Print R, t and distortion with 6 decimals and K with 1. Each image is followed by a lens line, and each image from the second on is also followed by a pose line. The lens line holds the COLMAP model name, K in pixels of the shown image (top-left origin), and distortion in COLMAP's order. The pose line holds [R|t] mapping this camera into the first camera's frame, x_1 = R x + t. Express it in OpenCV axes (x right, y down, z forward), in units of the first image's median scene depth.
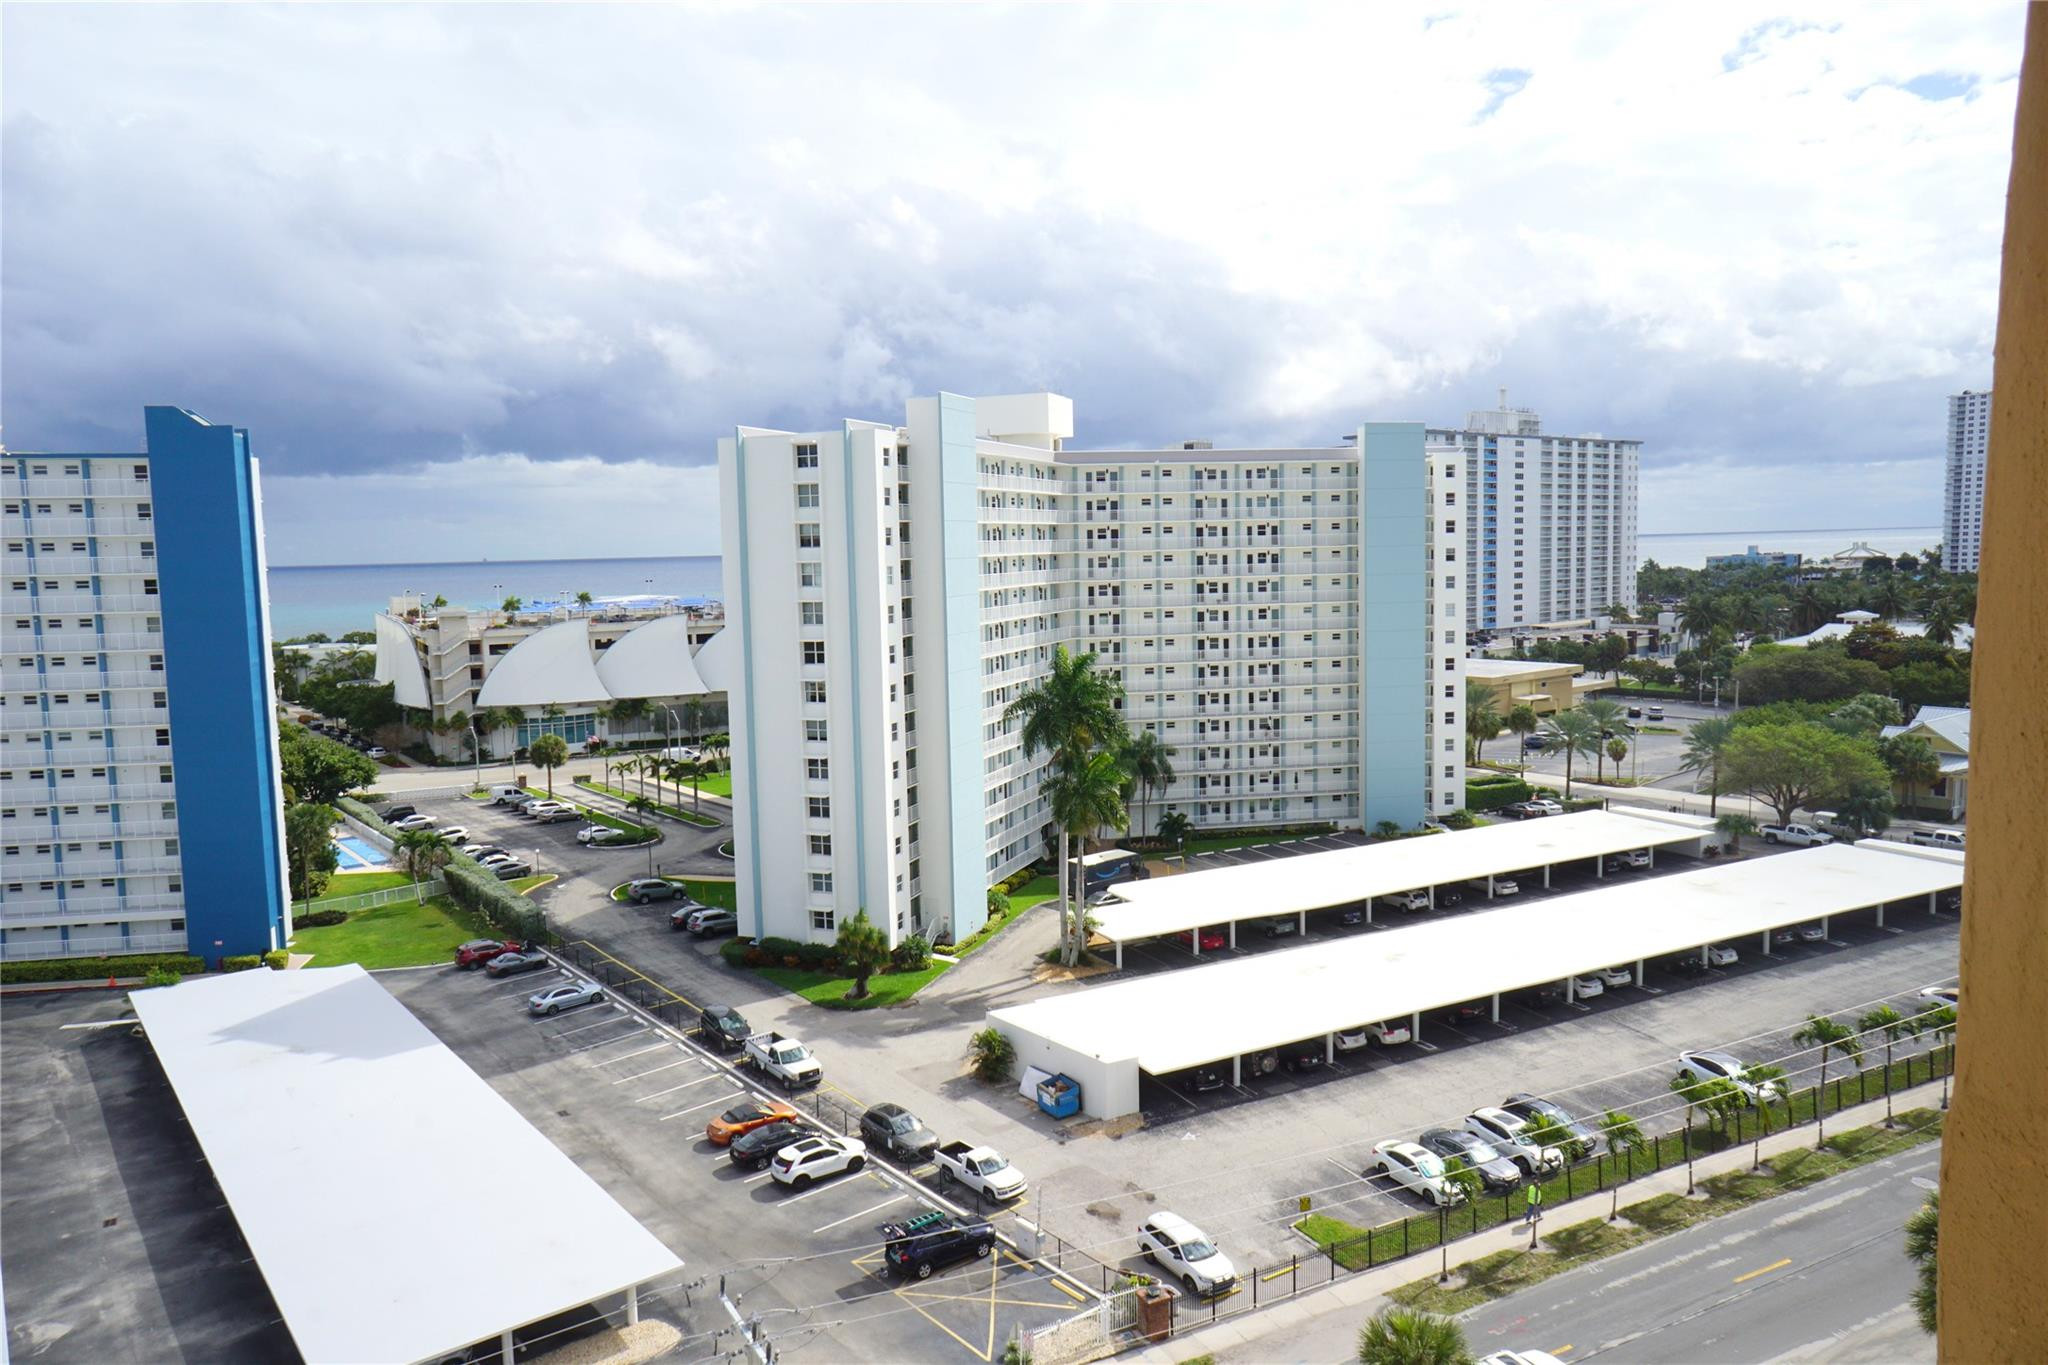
lens RADIAL K [[1393.5, 0, 1040.4], [0, 1393.5, 632.7], [0, 0, 1]] dist [-0.055828, 0.077054]
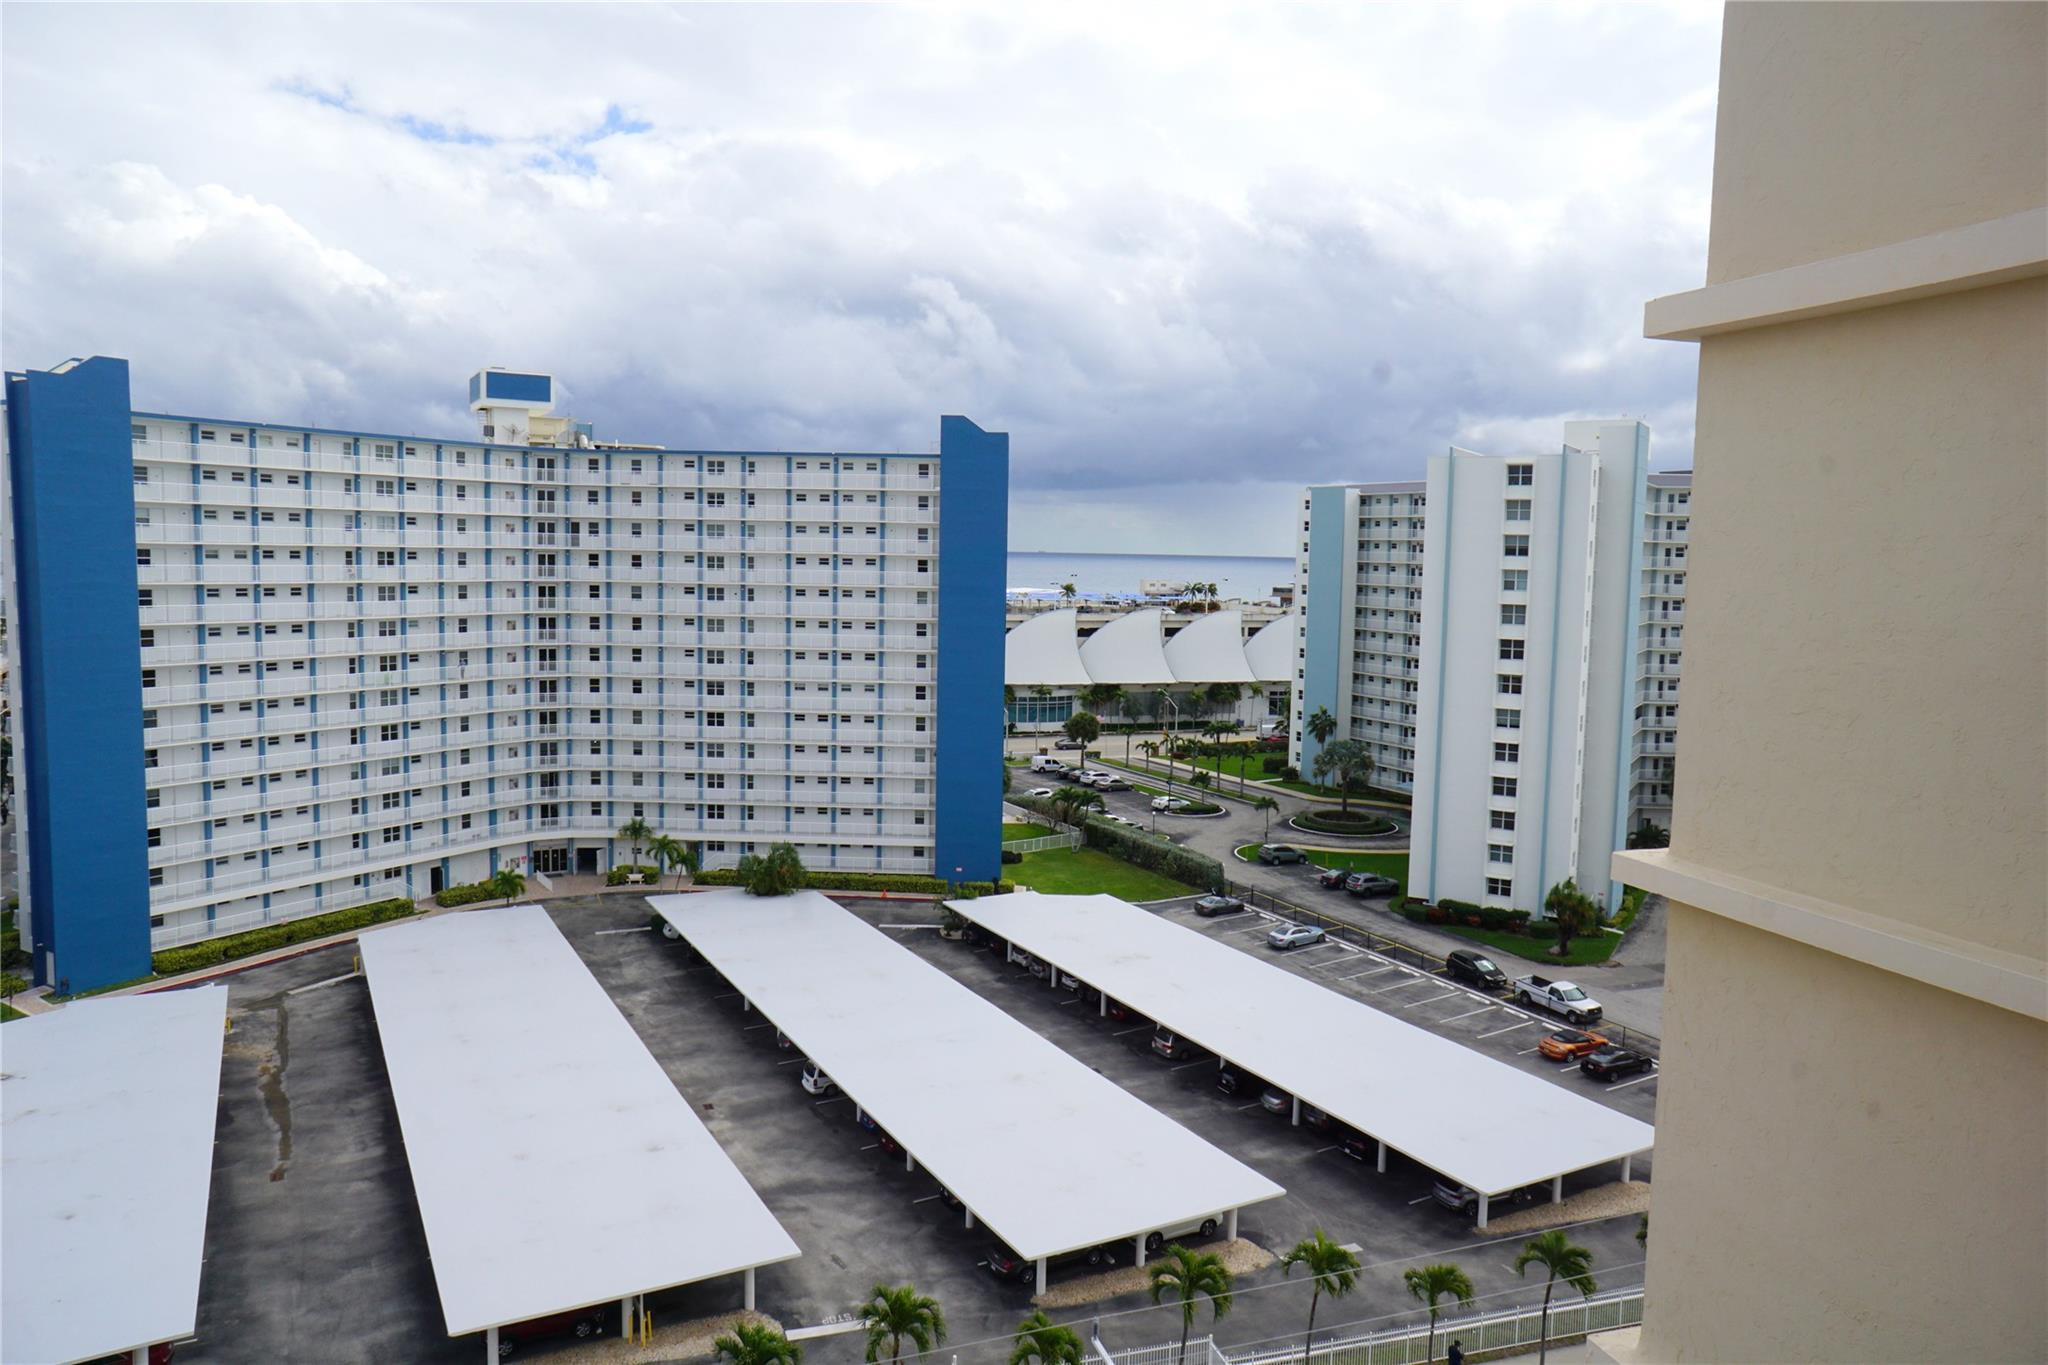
lens RADIAL K [[1393.5, 0, 985.5], [0, 1393.5, 675.6], [0, 0, 1]] dist [-0.055828, 0.077054]
pose [[0.984011, 0.052790, -0.170105, -0.388565], [-0.047949, 0.998323, 0.032444, 0.019338], [0.171532, -0.023769, 0.984892, -0.176144]]
